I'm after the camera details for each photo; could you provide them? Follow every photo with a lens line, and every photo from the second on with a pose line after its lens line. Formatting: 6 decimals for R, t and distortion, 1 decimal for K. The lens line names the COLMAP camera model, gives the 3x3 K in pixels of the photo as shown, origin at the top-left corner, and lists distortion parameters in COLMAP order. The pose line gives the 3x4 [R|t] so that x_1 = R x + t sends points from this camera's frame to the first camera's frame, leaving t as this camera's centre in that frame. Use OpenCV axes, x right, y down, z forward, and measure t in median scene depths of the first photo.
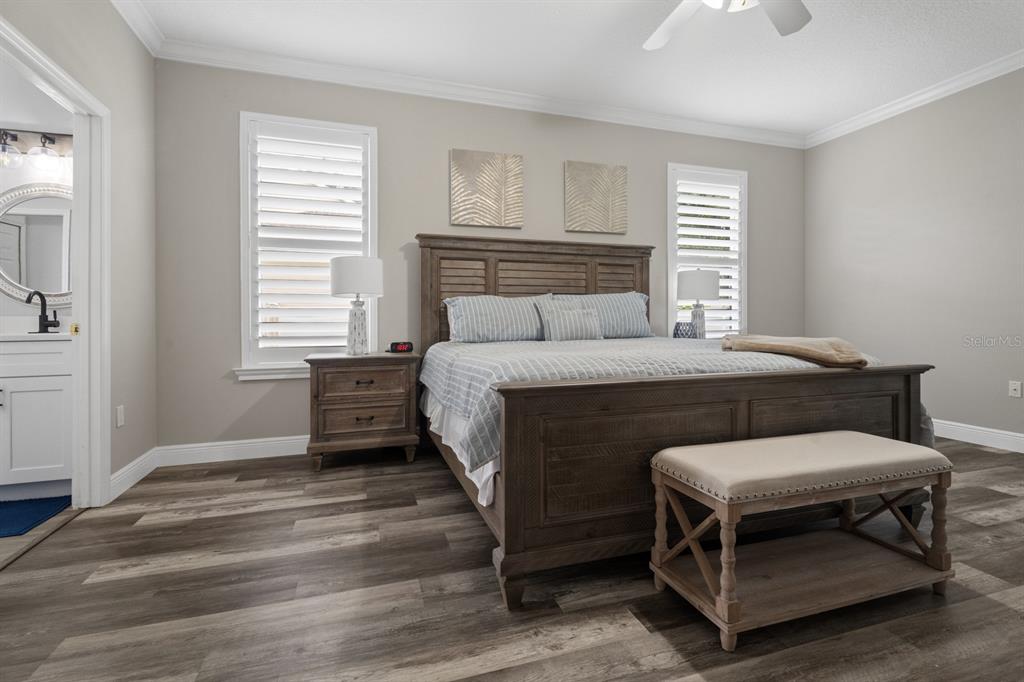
lens RADIAL K [[471.6, 0, 514.2], [0, 471.6, 321.3], [0, 0, 1]] dist [0.001599, -0.000633]
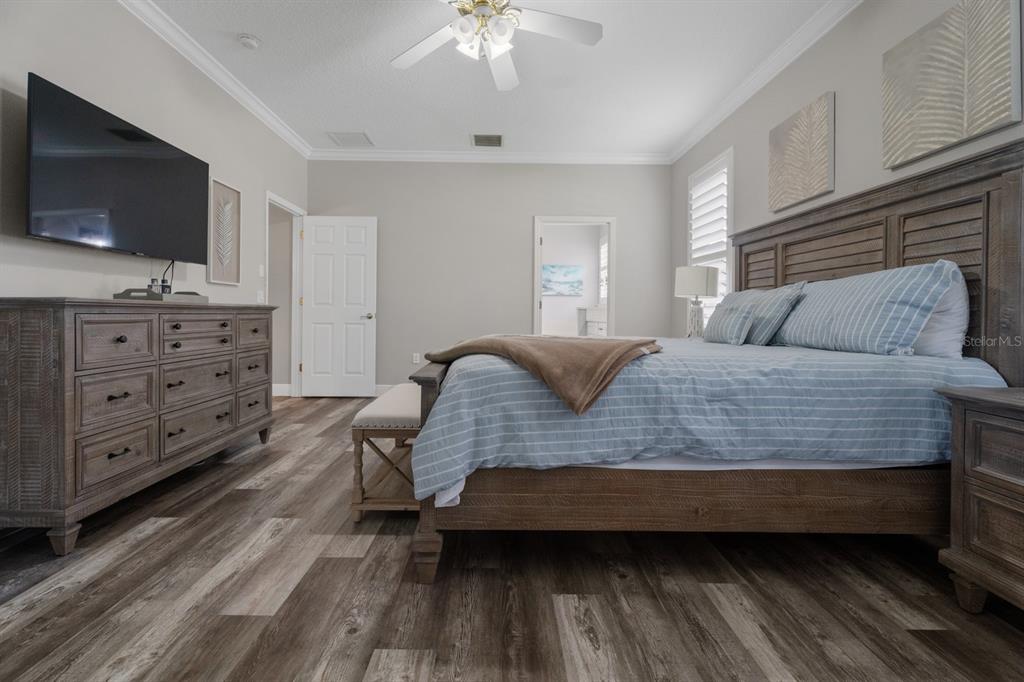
lens RADIAL K [[471.6, 0, 511.2], [0, 471.6, 314.7], [0, 0, 1]] dist [0.001599, -0.000633]
pose [[-0.285242, 0.002683, -0.958452, 0.880825], [-0.008780, 0.999947, 0.005412, -0.008262], [0.958415, 0.009959, -0.285204, 0.768958]]
